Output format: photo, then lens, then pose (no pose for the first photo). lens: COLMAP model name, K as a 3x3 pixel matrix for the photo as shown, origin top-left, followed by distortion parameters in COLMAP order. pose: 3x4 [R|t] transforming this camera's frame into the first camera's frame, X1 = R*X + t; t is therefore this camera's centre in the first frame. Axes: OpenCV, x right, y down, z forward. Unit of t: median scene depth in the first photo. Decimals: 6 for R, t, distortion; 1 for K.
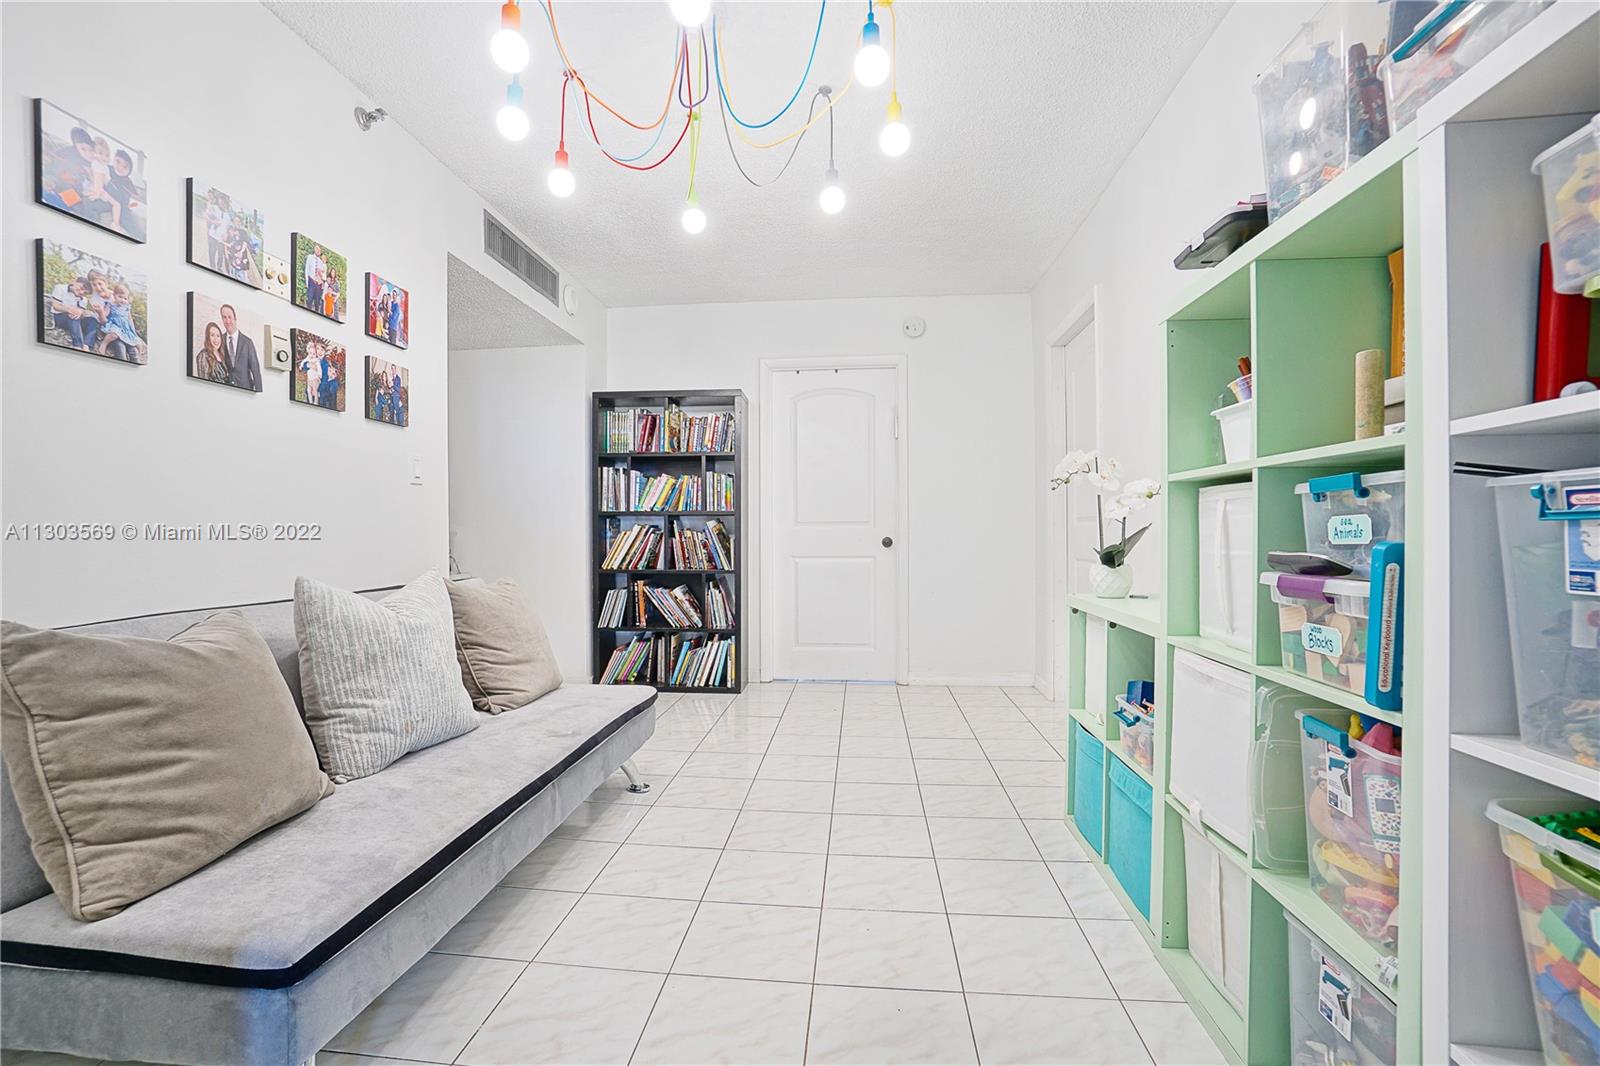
lens RADIAL K [[665.6, 0, 800.6], [0, 665.6, 546.1], [0, 0, 1]] dist [-0.000712, -0.000053]
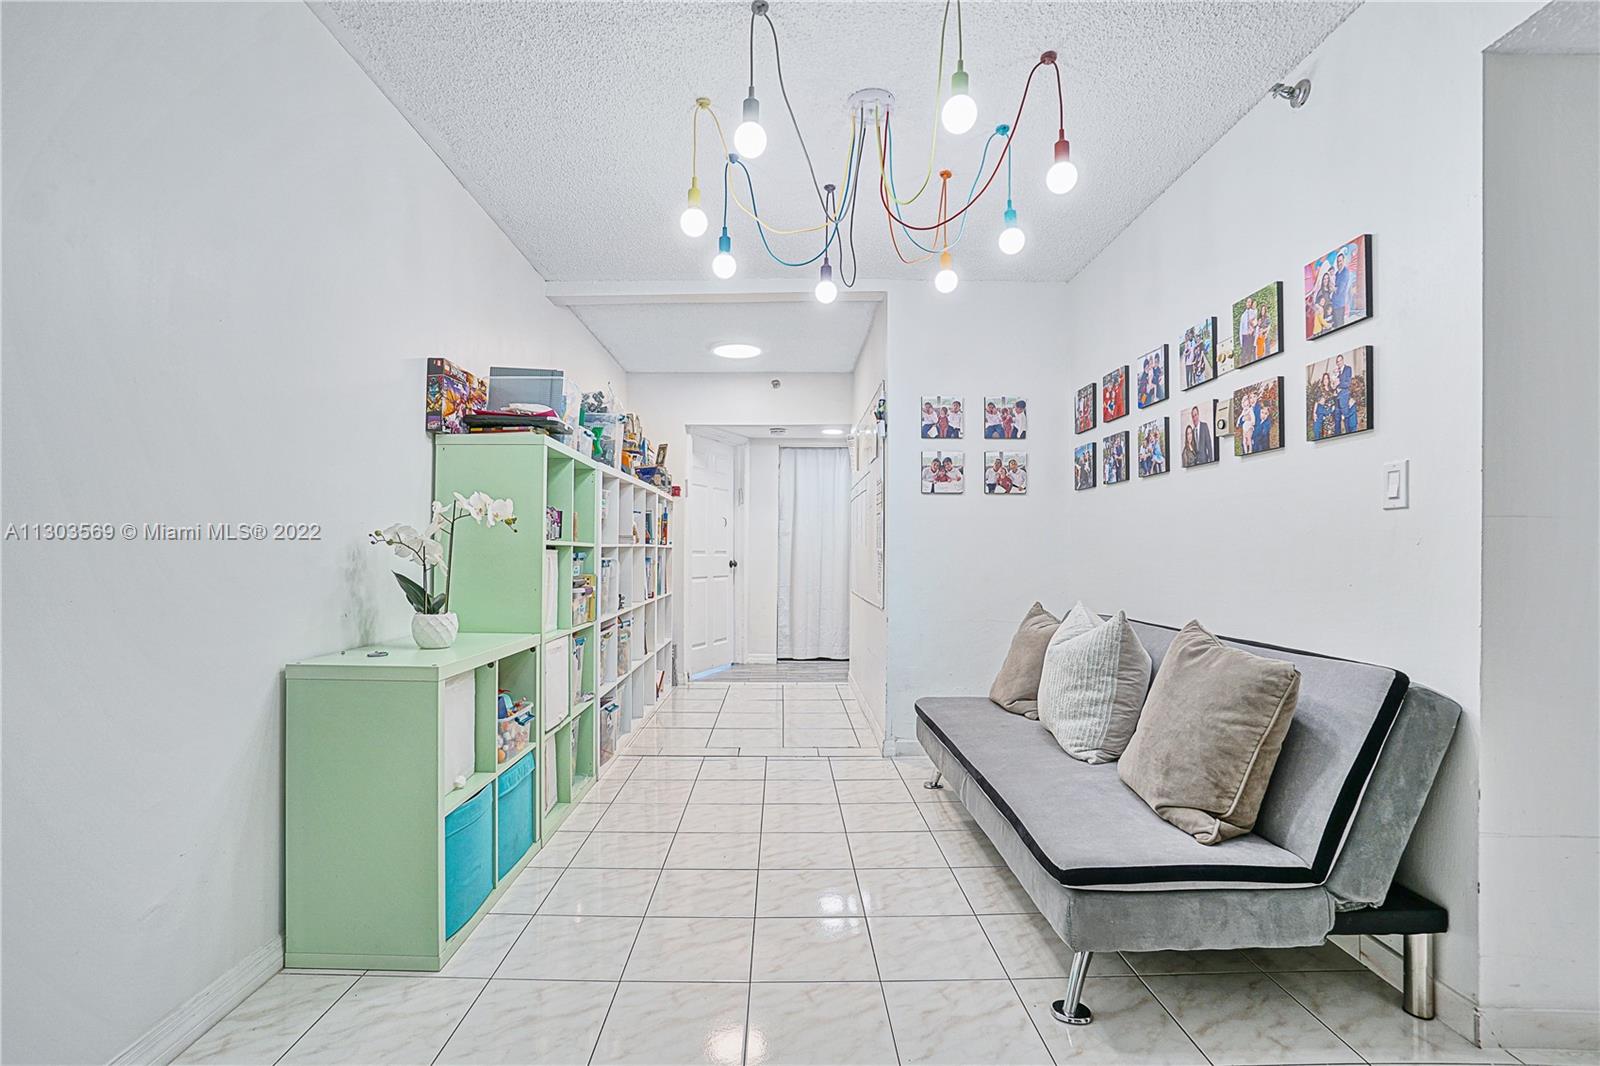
lens RADIAL K [[665.6, 0, 800.6], [0, 665.6, 546.1], [0, 0, 1]] dist [-0.000712, -0.000053]
pose [[-0.992403, 0.004635, -0.122943, 0.088939], [0.003784, 0.999967, 0.007160, -0.075969], [0.122972, 0.006640, -0.992388, 1.886364]]
